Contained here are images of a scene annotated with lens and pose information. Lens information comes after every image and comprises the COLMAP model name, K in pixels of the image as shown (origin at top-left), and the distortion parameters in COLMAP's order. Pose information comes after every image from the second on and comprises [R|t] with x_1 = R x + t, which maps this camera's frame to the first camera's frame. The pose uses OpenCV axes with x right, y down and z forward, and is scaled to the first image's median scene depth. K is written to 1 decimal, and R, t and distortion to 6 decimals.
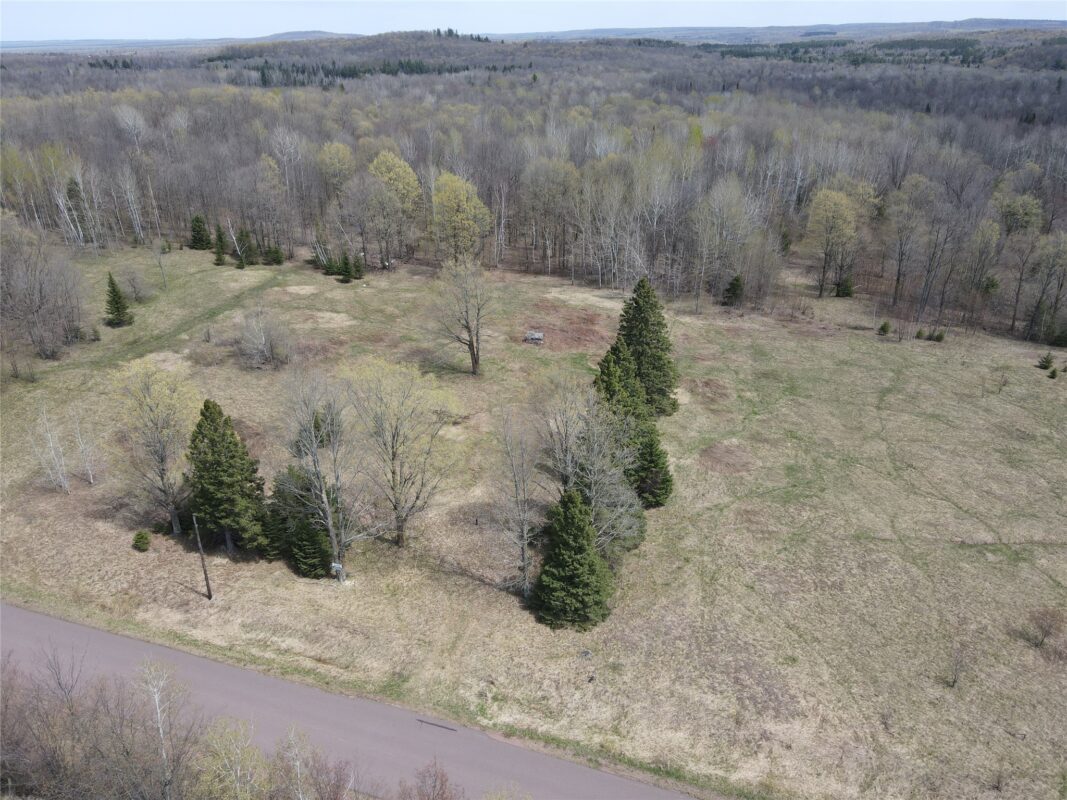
lens RADIAL K [[793.5, 0, 532.0], [0, 793.5, 383.7], [0, 0, 1]] dist [0.004664, 0.014339]
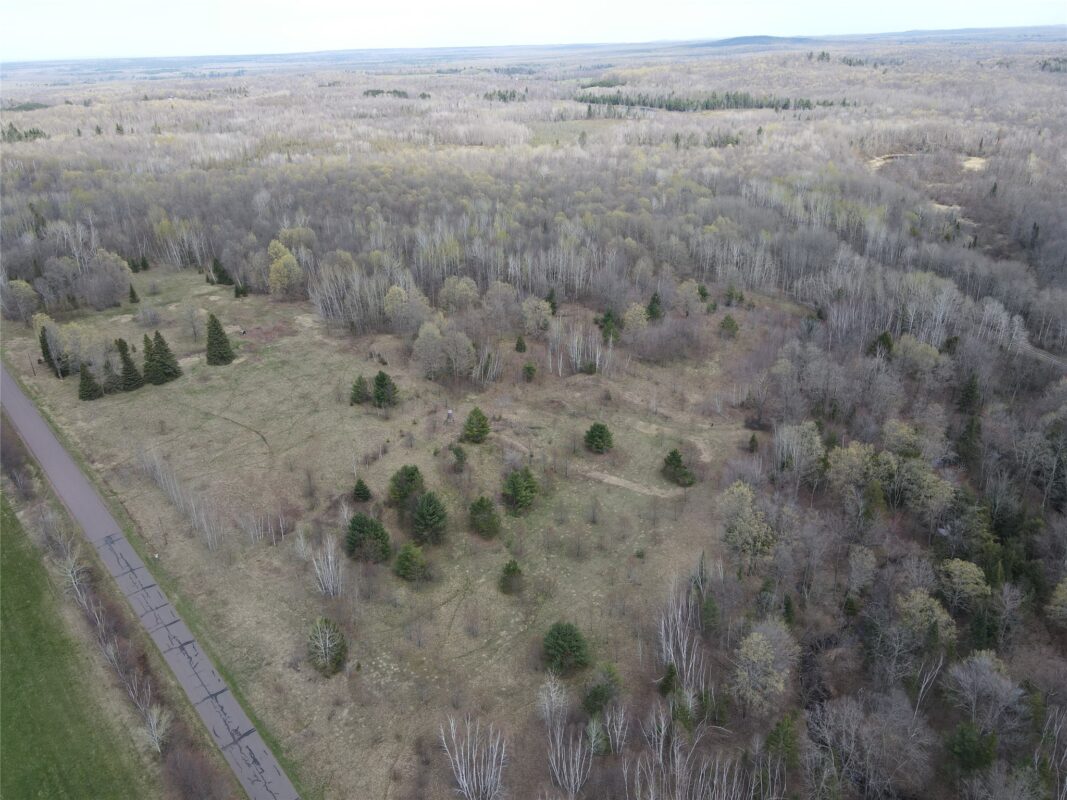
lens RADIAL K [[784.9, 0, 532.1], [0, 784.9, 401.3], [0, 0, 1]] dist [0.008231, 0.011222]
pose [[0.861951, 0.201853, -0.465075, 2.153588], [-0.189628, 0.979101, 0.073503, -0.218287], [0.470192, 0.024835, 0.882214, -0.776685]]
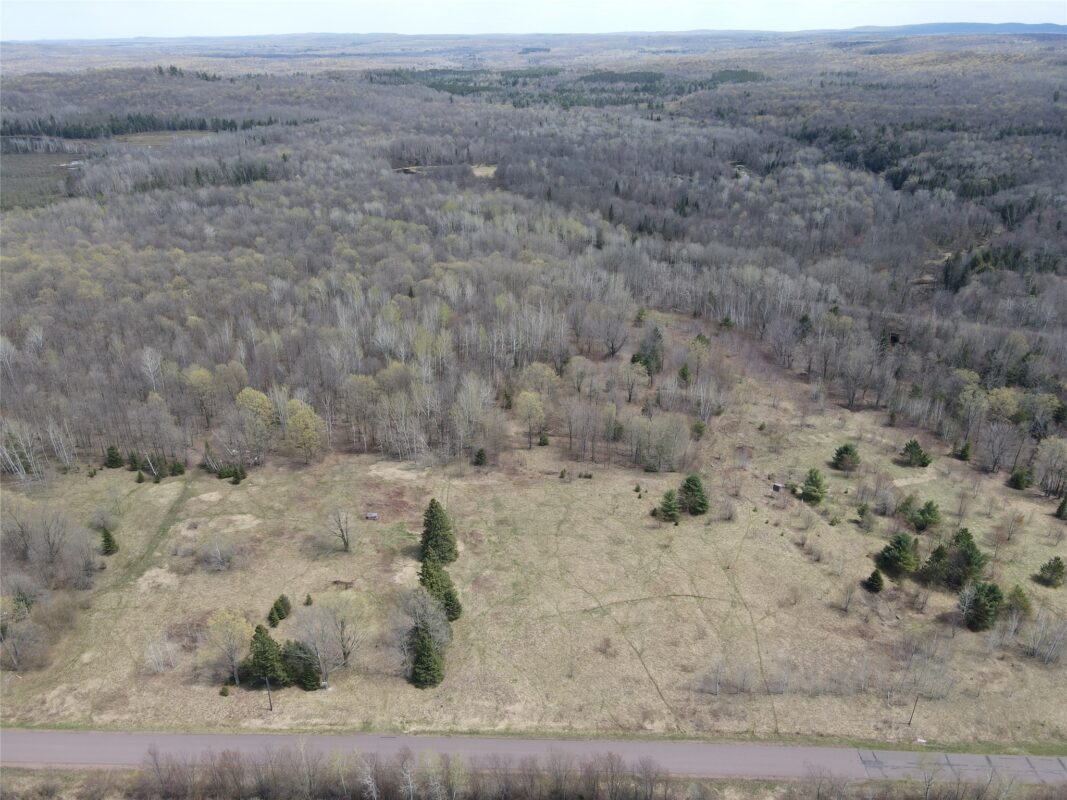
lens RADIAL K [[784.9, 0, 532.1], [0, 784.9, 401.3], [0, 0, 1]] dist [0.008231, 0.011222]
pose [[0.951128, -0.126438, 0.281725, -0.131842], [0.120586, 0.991972, 0.038090, -0.369987], [-0.284279, -0.002257, 0.958739, -0.842666]]
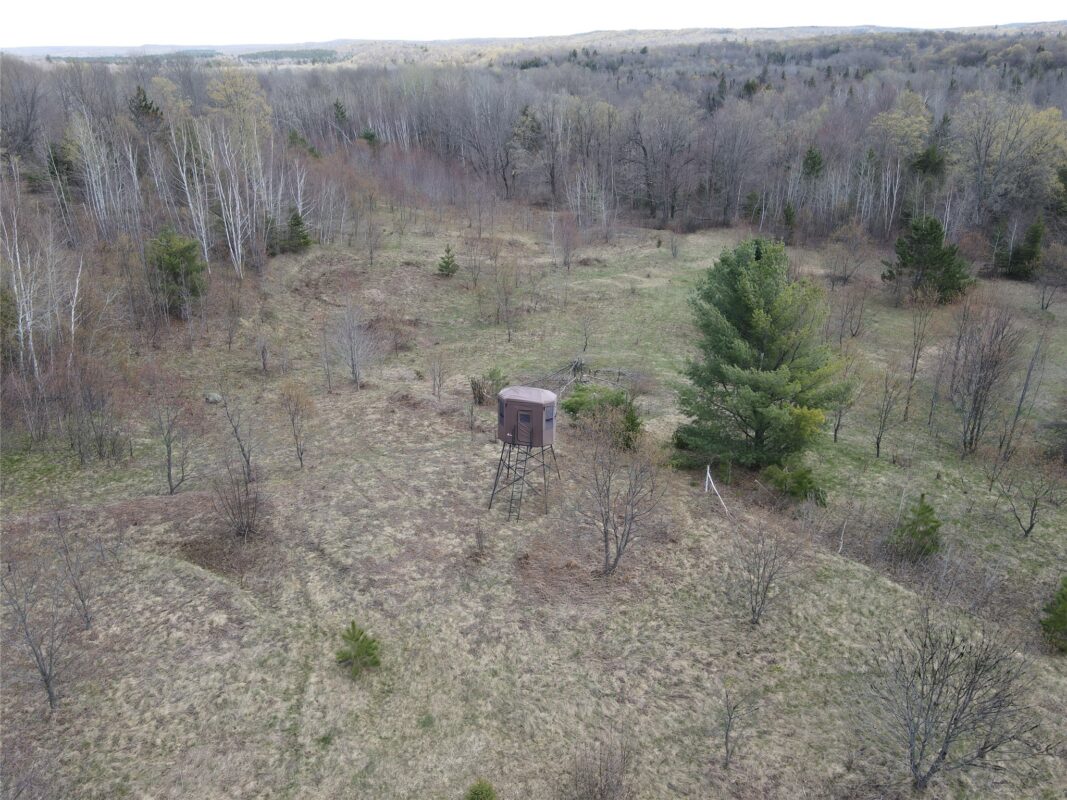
lens RADIAL K [[784.9, 0, 532.1], [0, 784.9, 401.3], [0, 0, 1]] dist [0.008231, 0.011222]
pose [[0.780320, -0.254853, 0.571096, 0.868638], [0.256016, 0.963349, 0.080088, -0.020460], [-0.570575, 0.083716, 0.816967, 0.710383]]
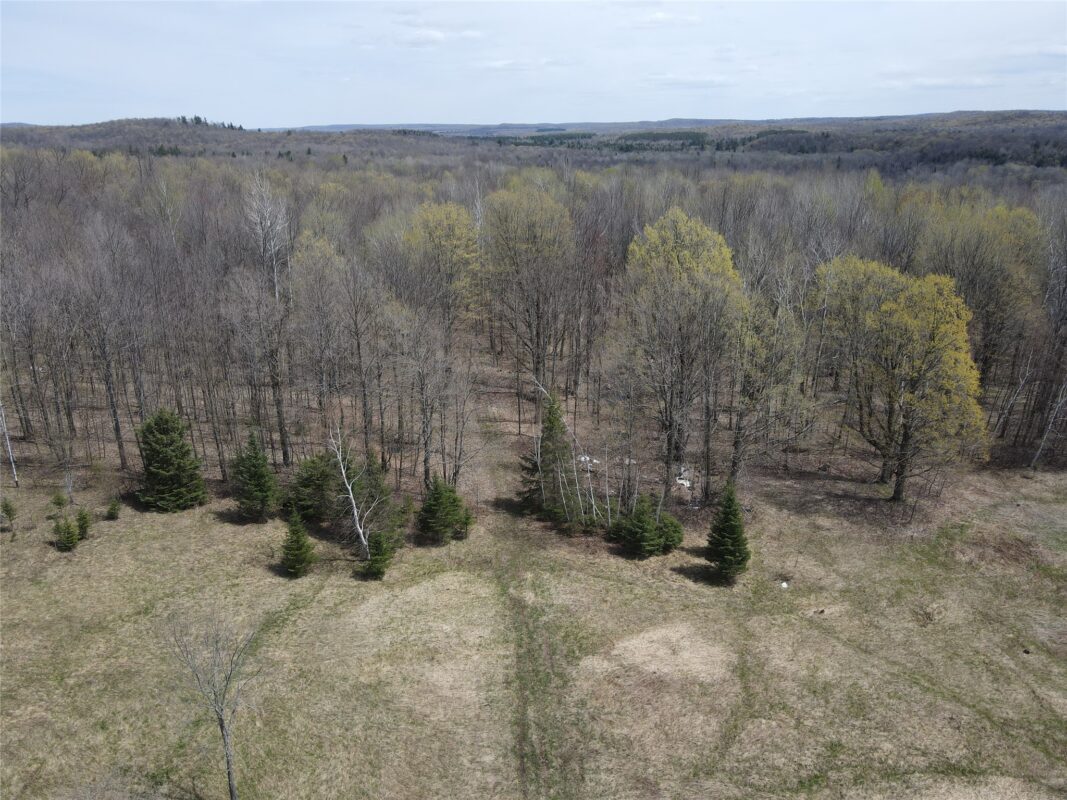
lens RADIAL K [[784.9, 0, 532.1], [0, 784.9, 401.3], [0, 0, 1]] dist [0.008231, 0.011222]
pose [[0.951097, -0.095998, 0.293598, -0.541204], [0.120305, 0.990551, -0.065842, -0.256637], [-0.284503, 0.097943, 0.953659, 0.938866]]
